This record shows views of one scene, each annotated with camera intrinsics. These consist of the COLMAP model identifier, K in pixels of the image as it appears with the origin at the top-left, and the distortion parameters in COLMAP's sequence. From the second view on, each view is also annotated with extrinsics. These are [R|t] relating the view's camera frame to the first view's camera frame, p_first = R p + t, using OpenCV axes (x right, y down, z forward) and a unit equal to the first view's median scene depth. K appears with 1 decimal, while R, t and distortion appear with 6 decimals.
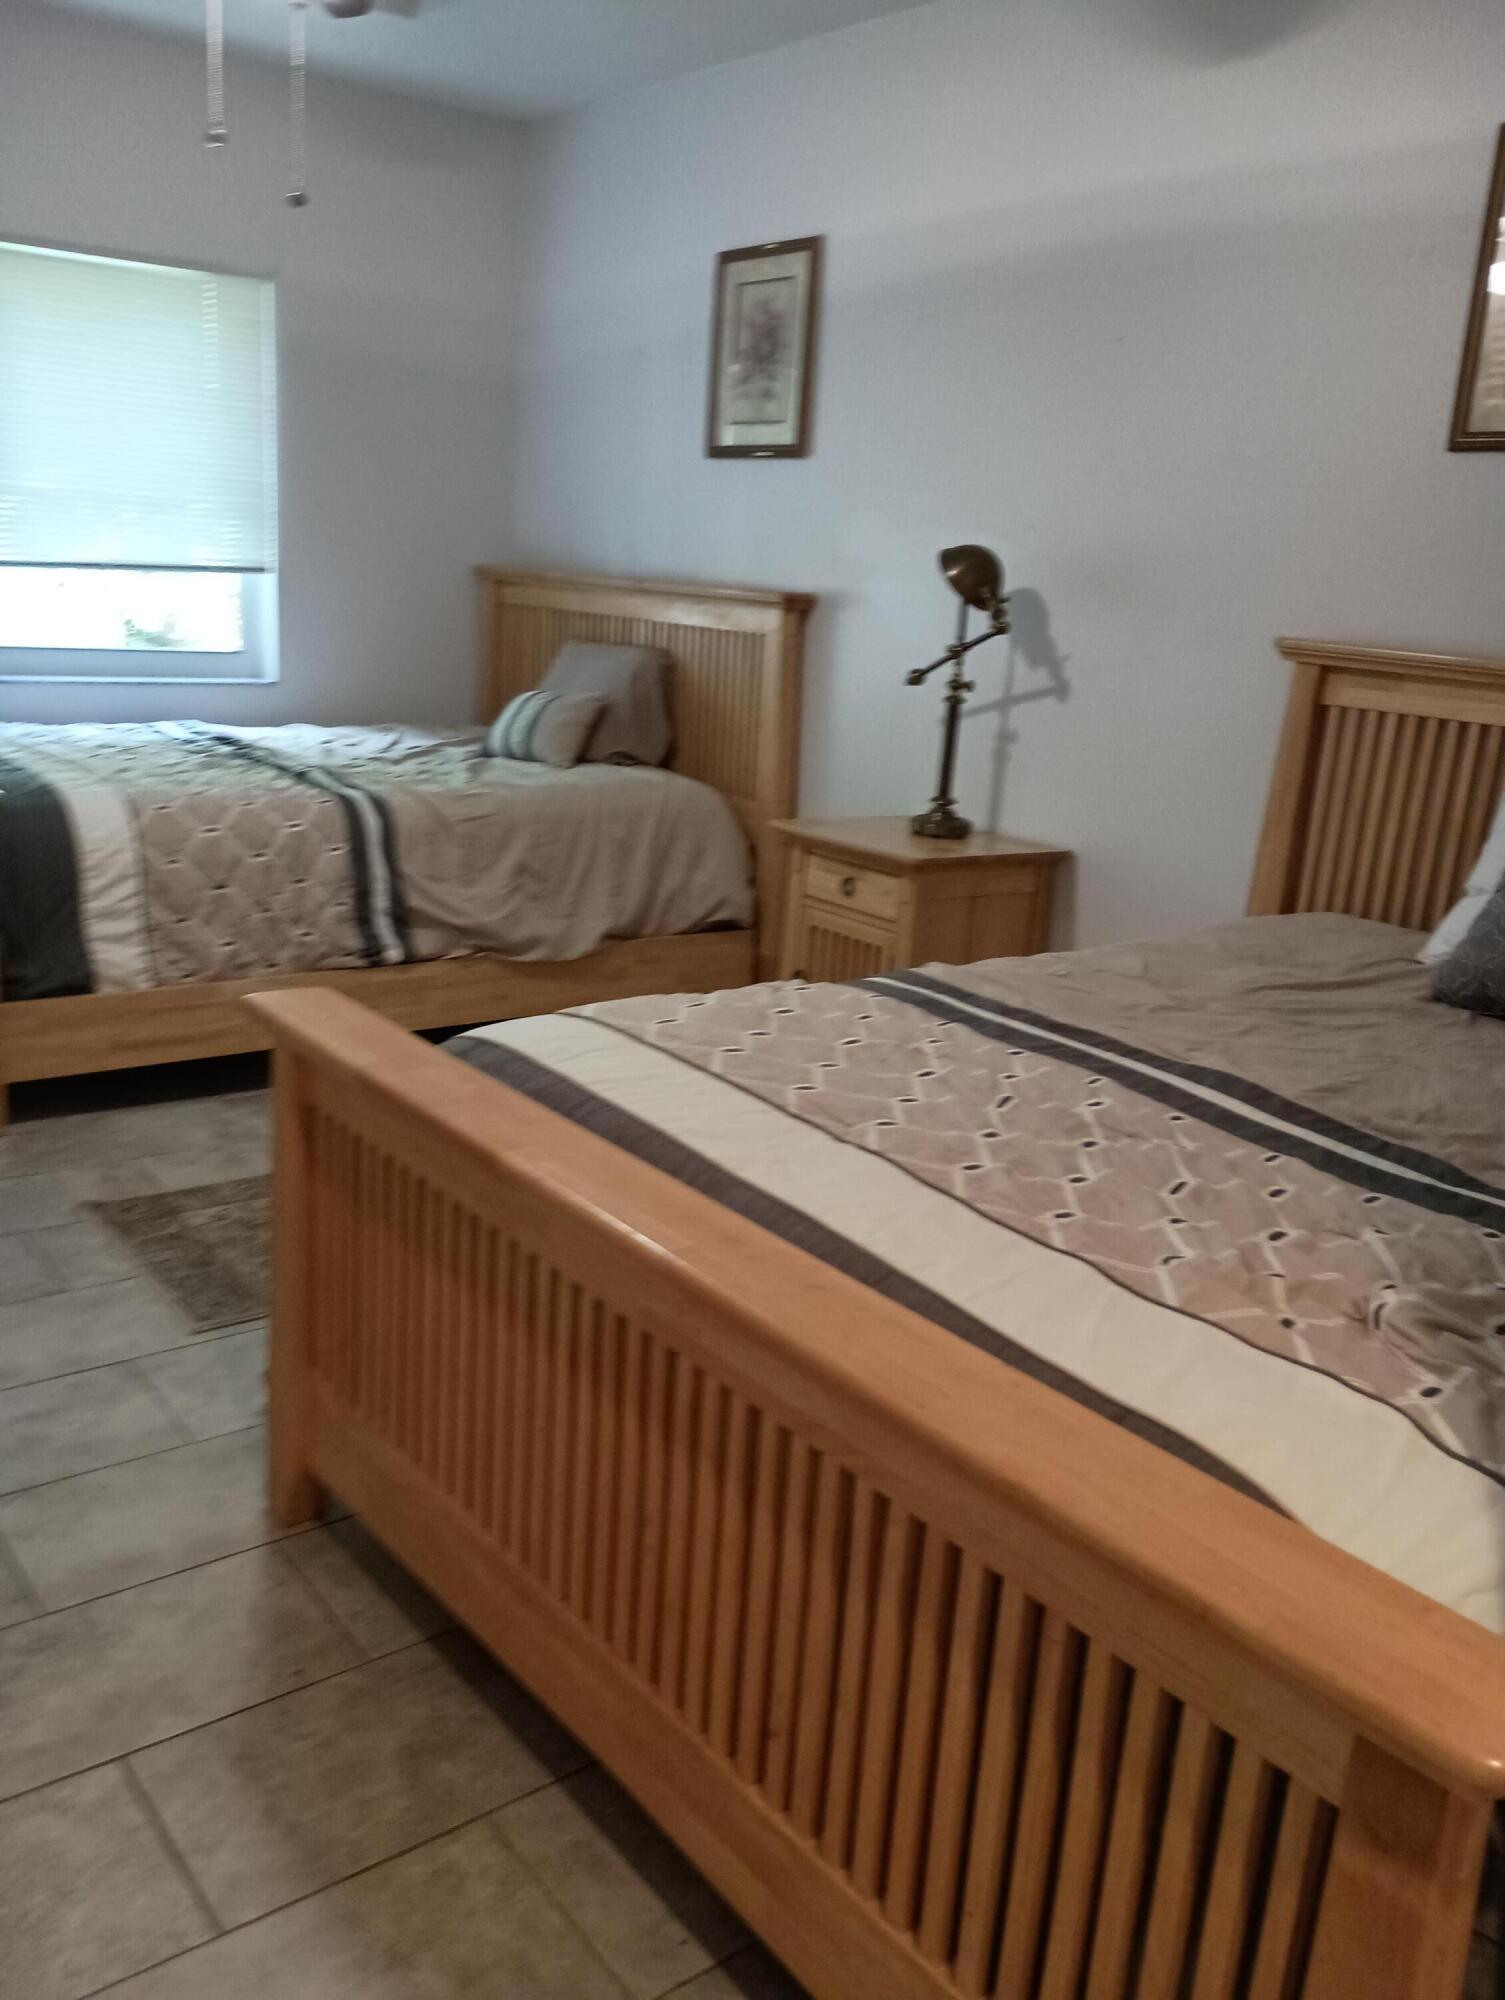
lens RADIAL K [[1659.1, 0, 752.5], [0, 1659.1, 1000.0], [0, 0, 1]] dist [0.044788, -0.052556]
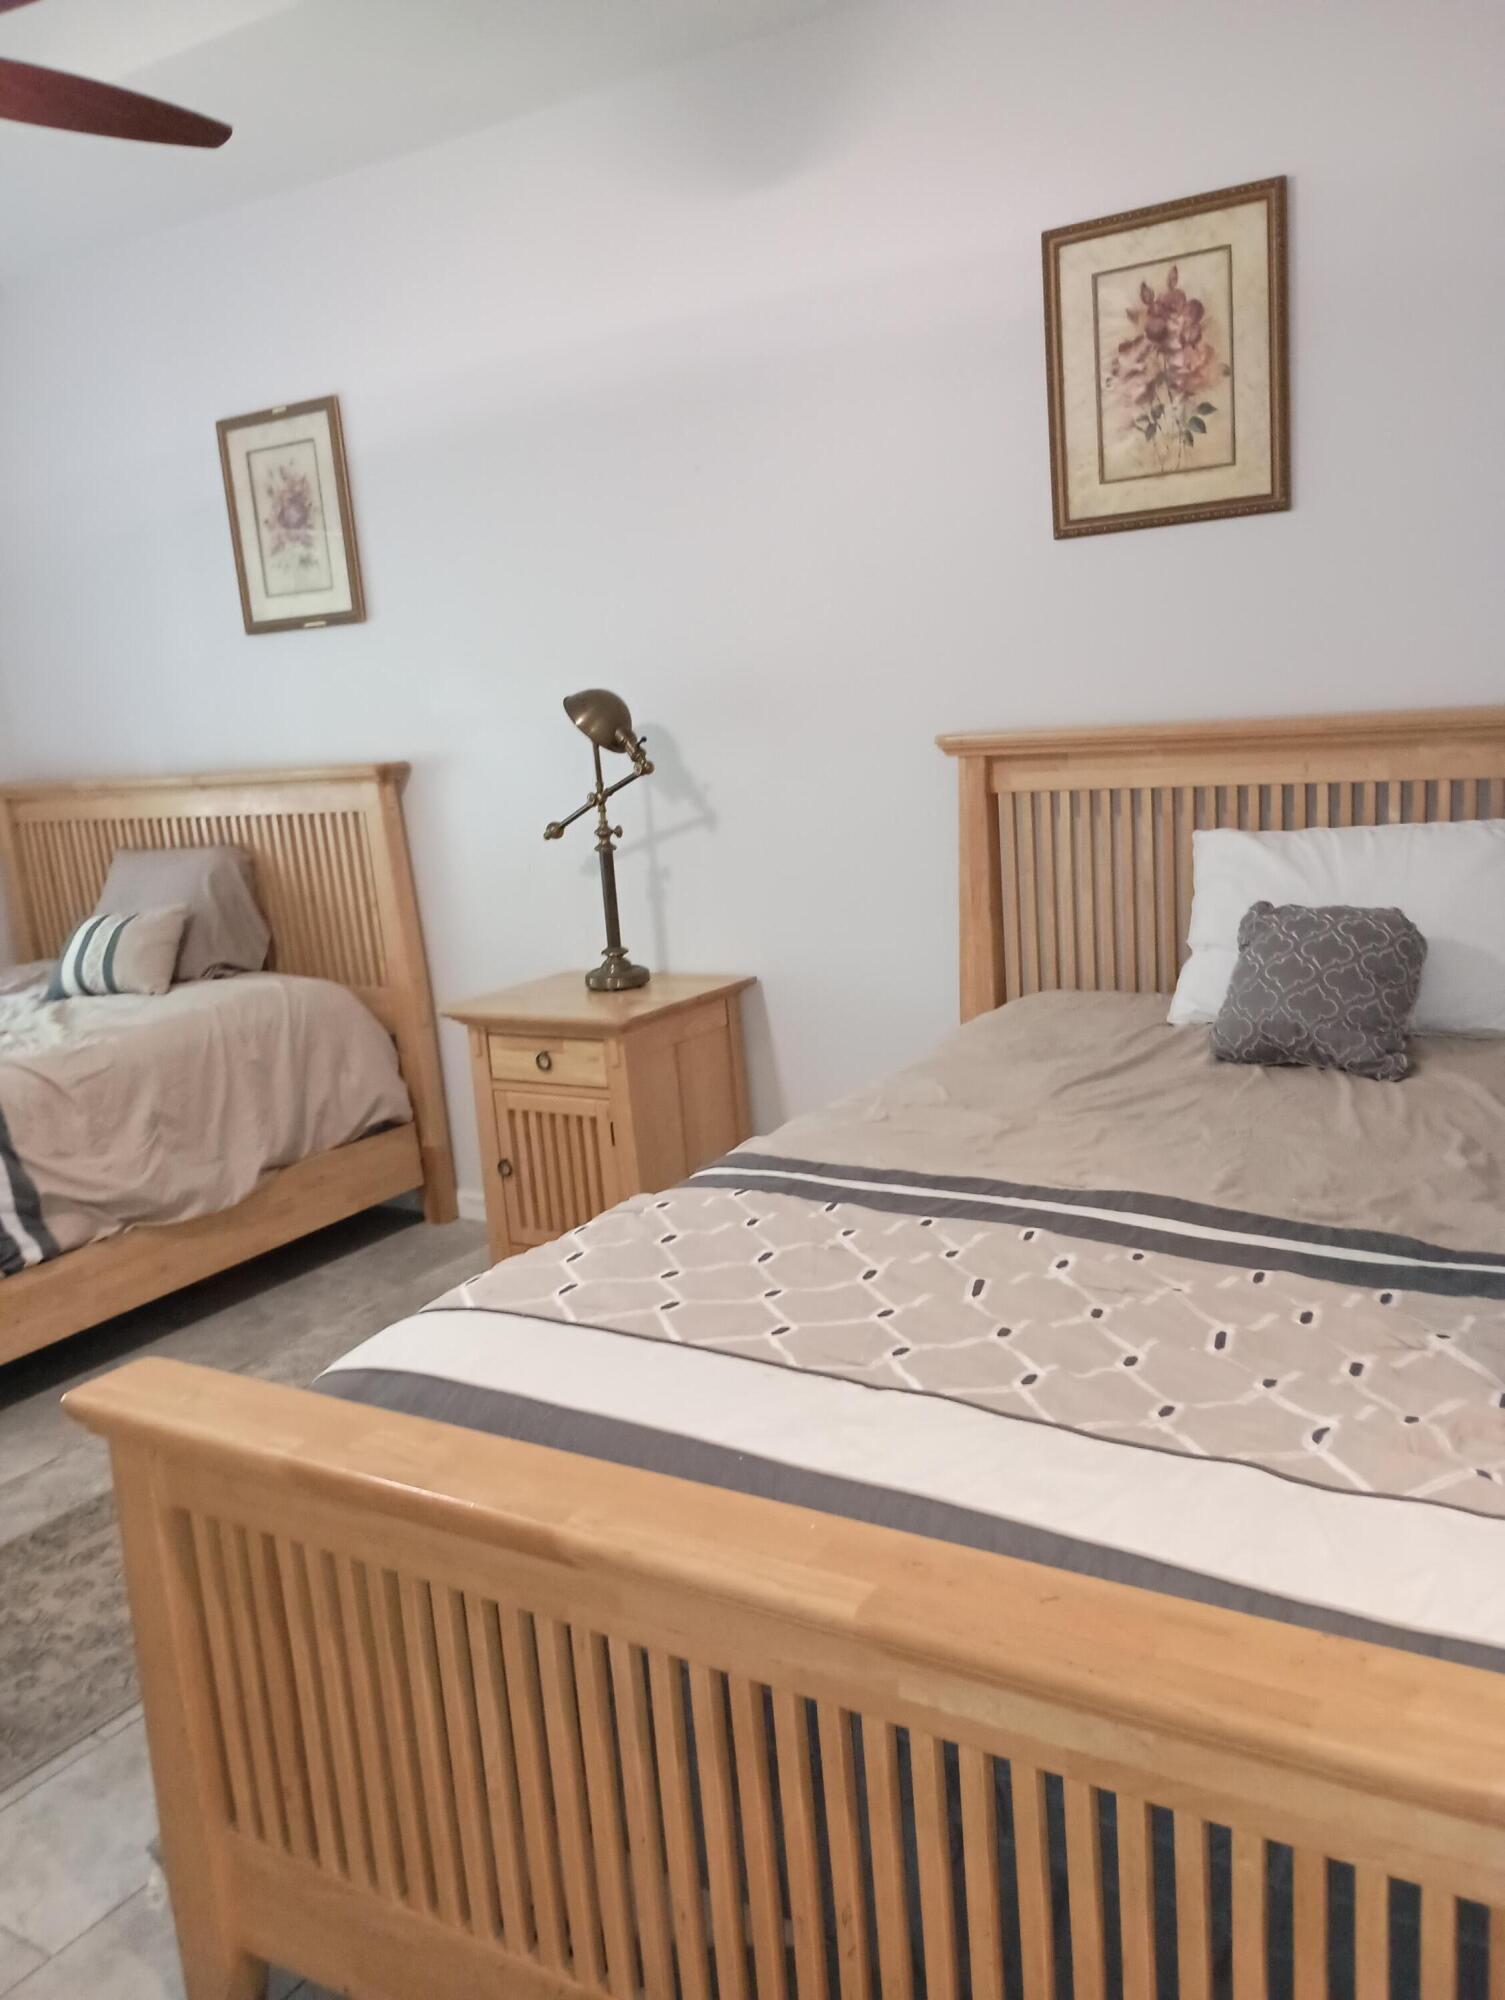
lens RADIAL K [[1659.1, 0, 752.5], [0, 1659.1, 1000.0], [0, 0, 1]] dist [0.044788, -0.052556]
pose [[0.931920, -0.205833, 0.298592, -0.103850], [0.224602, 0.974002, -0.029571, -0.047292], [-0.284743, 0.094622, 0.953923, 0.069855]]
